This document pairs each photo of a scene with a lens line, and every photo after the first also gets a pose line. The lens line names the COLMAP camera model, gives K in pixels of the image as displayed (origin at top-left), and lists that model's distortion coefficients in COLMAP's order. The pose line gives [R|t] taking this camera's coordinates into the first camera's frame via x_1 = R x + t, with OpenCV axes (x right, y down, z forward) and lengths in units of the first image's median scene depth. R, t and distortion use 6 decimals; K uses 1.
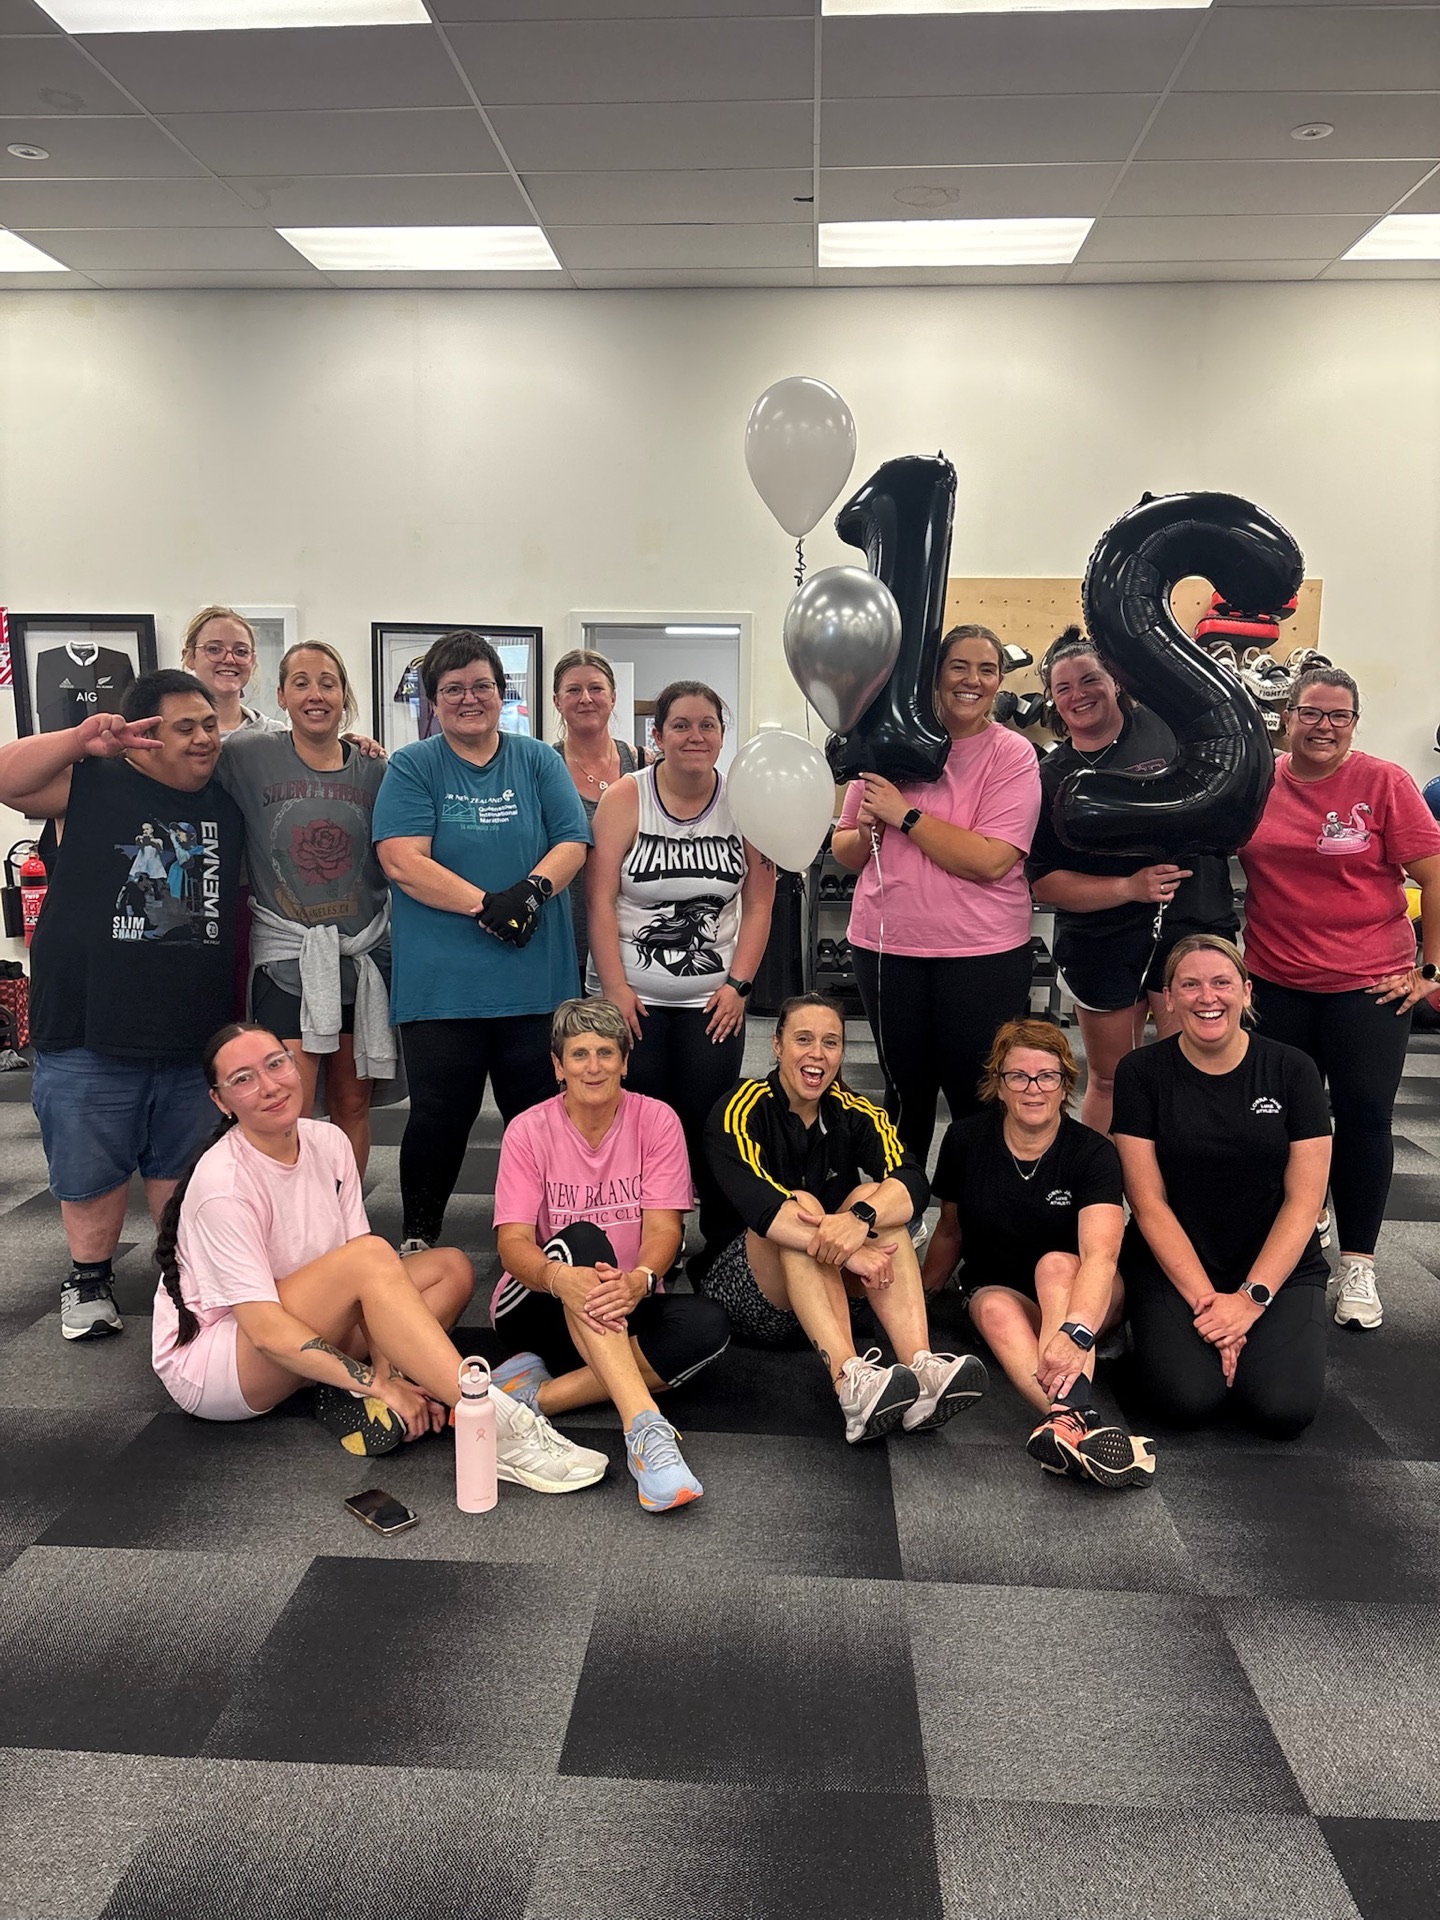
lens RADIAL K [[1461.0, 0, 718.7], [0, 1461.0, 977.8], [0, 0, 1]] dist [0.033655, -0.036839]
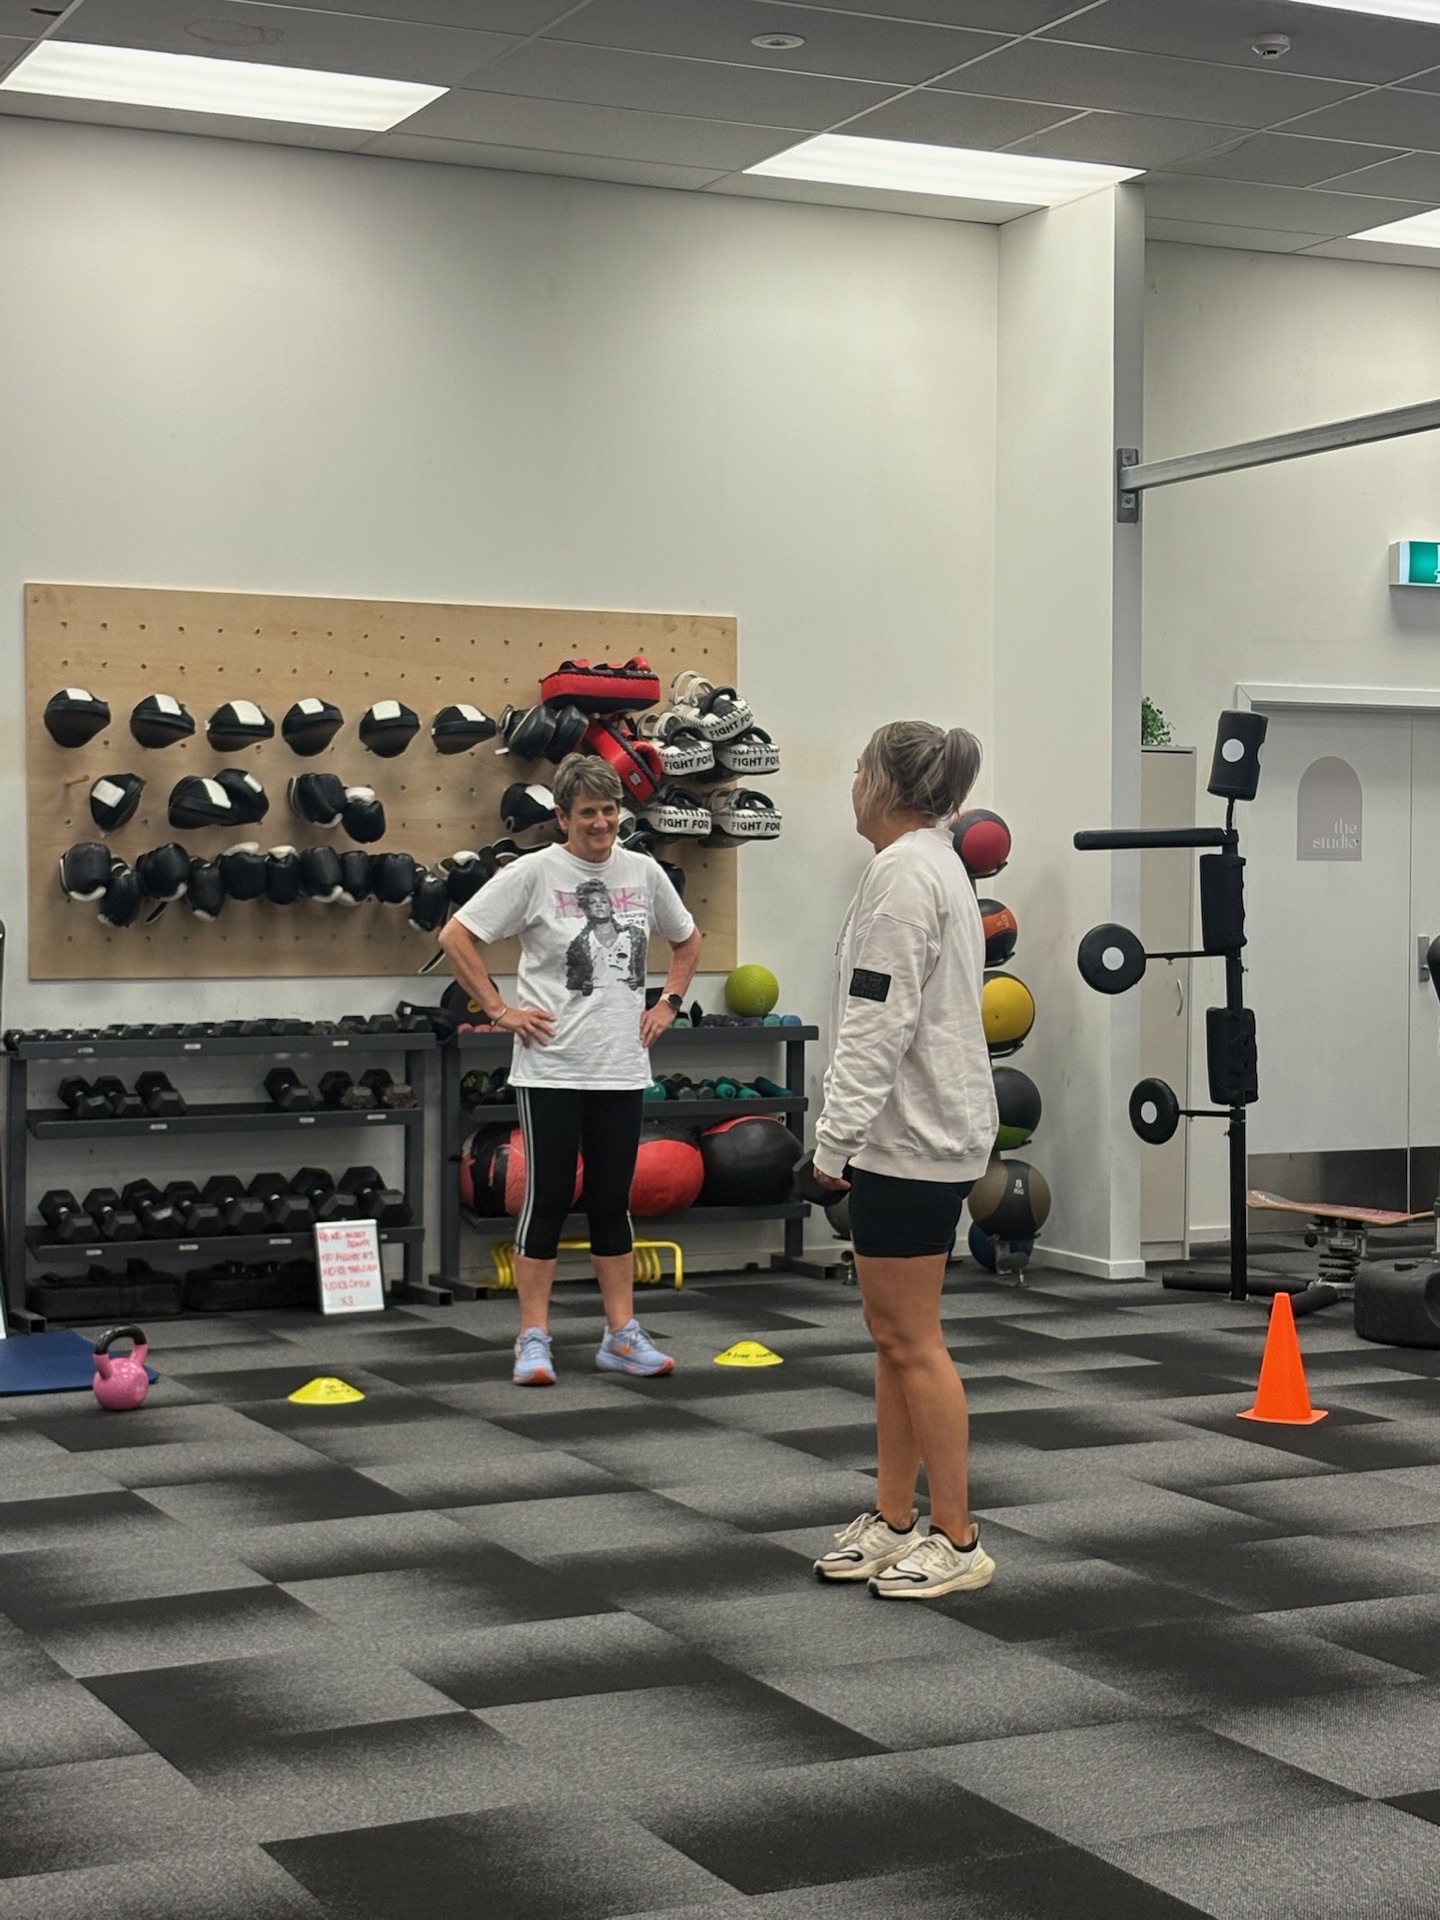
lens RADIAL K [[3013.3, 0, 714.5], [0, 3013.3, 972.8], [0, 0, 1]] dist [0.089925, 0.000000]
pose [[0.877057, -0.020168, 0.479963, -0.522586], [0.086458, 0.989431, -0.116412, 0.099749], [-0.472543, 0.143597, 0.869531, -0.352294]]
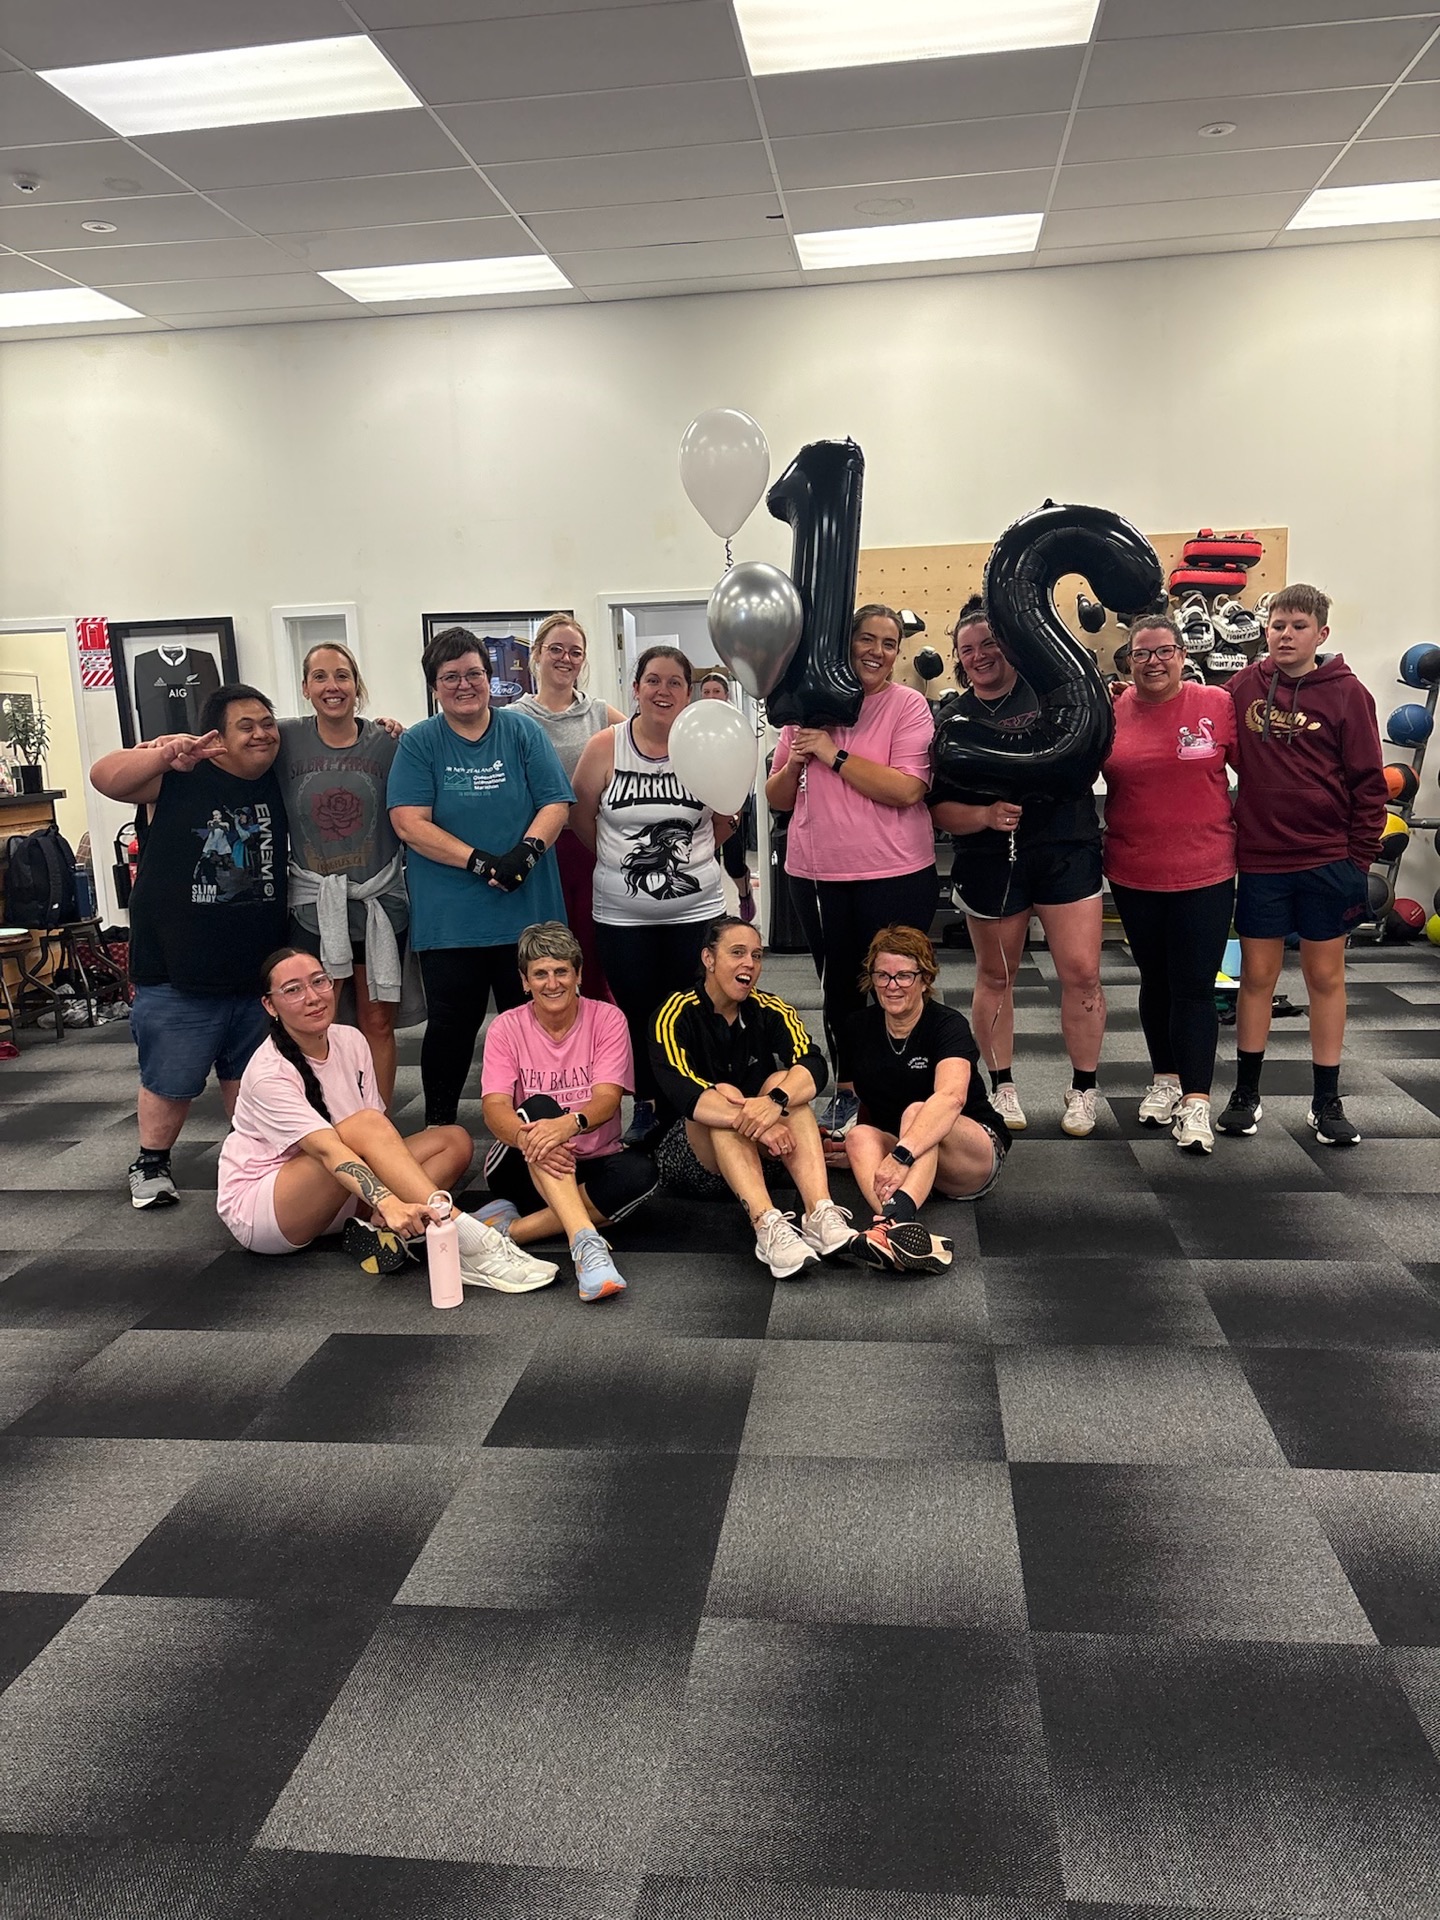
lens RADIAL K [[1461.0, 0, 733.7], [0, 1461.0, 969.7], [0, 0, 1]] dist [0.033655, -0.036839]
pose [[0.997054, -0.036667, -0.067368, 0.129804], [0.038039, 0.999092, 0.019200, 0.031766], [0.066603, -0.021706, 0.997543, -0.207264]]
